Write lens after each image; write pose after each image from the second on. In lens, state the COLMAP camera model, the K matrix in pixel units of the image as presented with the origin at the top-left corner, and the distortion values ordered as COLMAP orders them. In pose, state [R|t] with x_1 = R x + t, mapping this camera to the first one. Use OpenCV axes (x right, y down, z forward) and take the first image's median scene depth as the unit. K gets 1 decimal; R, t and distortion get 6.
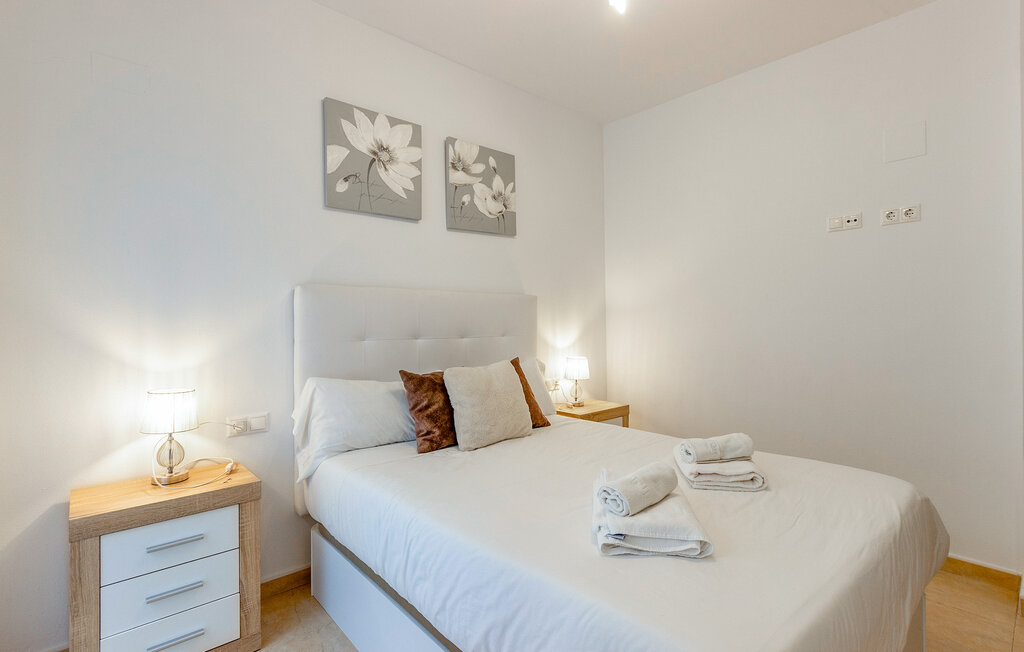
lens RADIAL K [[483.1, 0, 515.9], [0, 483.1, 325.9], [0, 0, 1]] dist [0.000211, 0.000486]
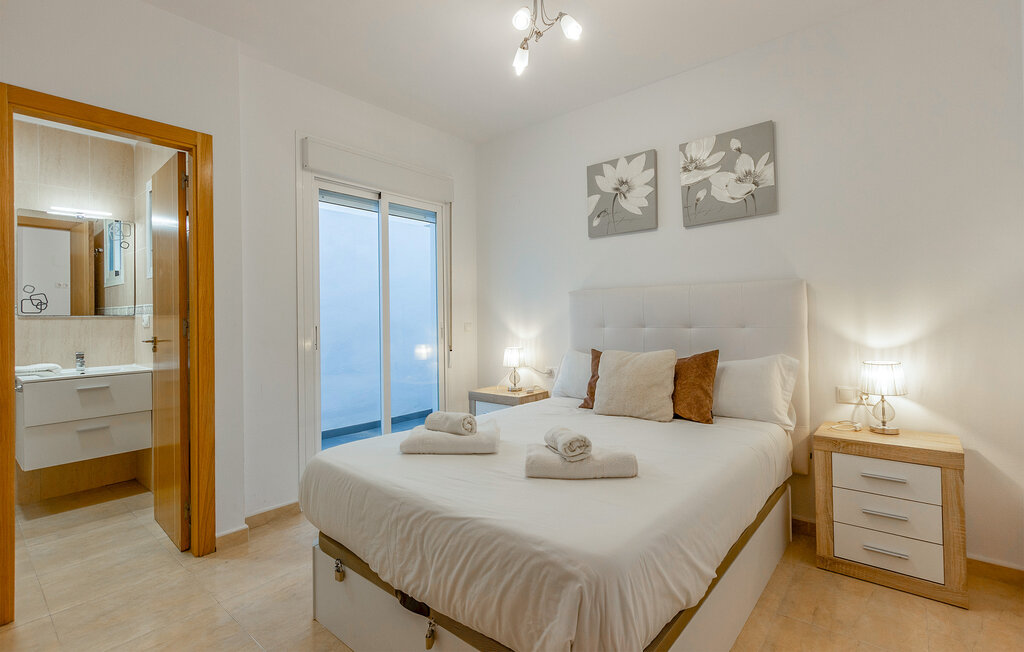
lens RADIAL K [[459.6, 0, 515.5], [0, 459.6, 318.2], [0, 0, 1]] dist [-0.021709, -0.000409]
pose [[0.134928, 0.014337, -0.990752, 0.859088], [0.014282, 0.999763, 0.016413, -0.019715], [0.990752, -0.016364, 0.134691, 0.490084]]
